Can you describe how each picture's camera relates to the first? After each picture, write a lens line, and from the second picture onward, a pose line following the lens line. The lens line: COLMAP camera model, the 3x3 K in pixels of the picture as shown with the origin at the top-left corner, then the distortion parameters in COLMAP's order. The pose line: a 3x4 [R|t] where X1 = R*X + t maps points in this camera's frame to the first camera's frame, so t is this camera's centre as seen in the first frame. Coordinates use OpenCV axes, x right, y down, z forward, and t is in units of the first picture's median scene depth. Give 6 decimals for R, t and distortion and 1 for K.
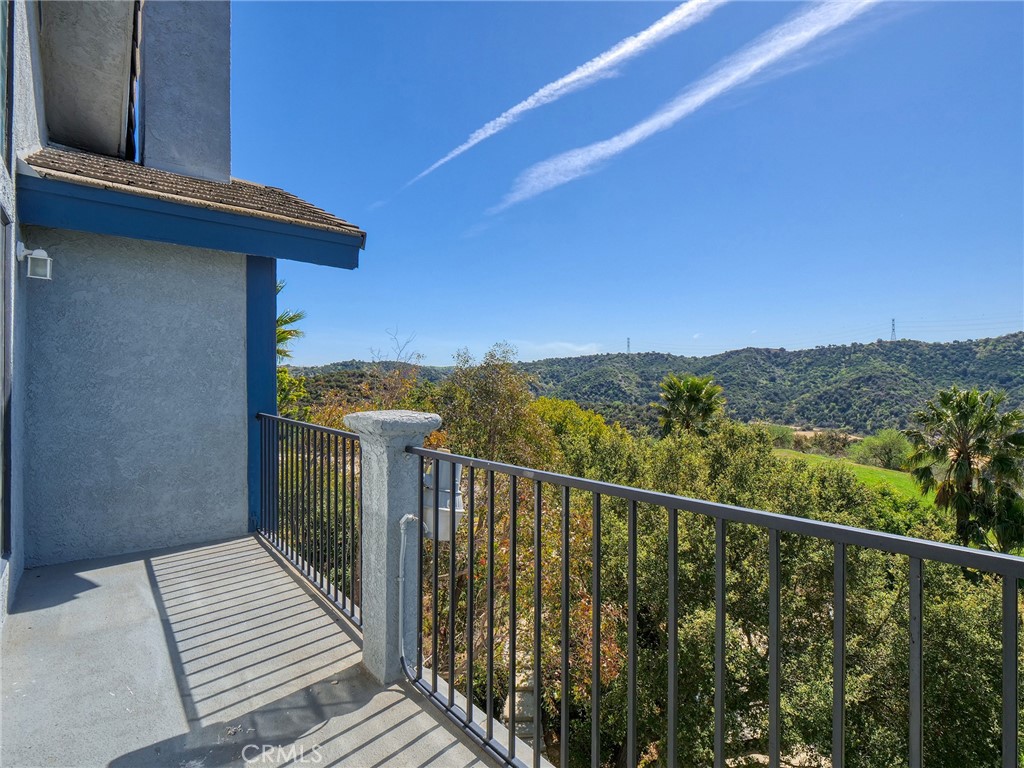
lens RADIAL K [[491.0, 0, 512.0], [0, 491.0, 384.0], [0, 0, 1]] dist [-0.001063, -0.000093]
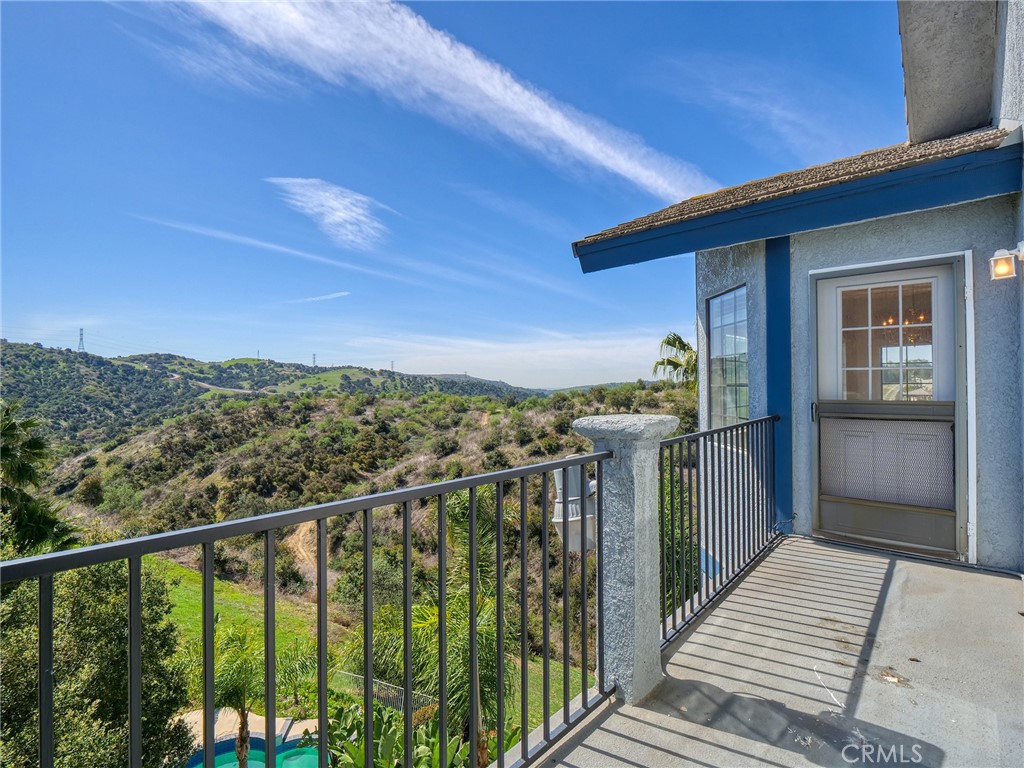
lens RADIAL K [[491.0, 0, 512.0], [0, 491.0, 384.0], [0, 0, 1]] dist [-0.001063, -0.000093]
pose [[-0.145162, 0.005912, 0.989390, -1.300565], [0.005288, 0.999972, -0.005200, -0.003403], [-0.989394, 0.004477, -0.145189, 1.530556]]
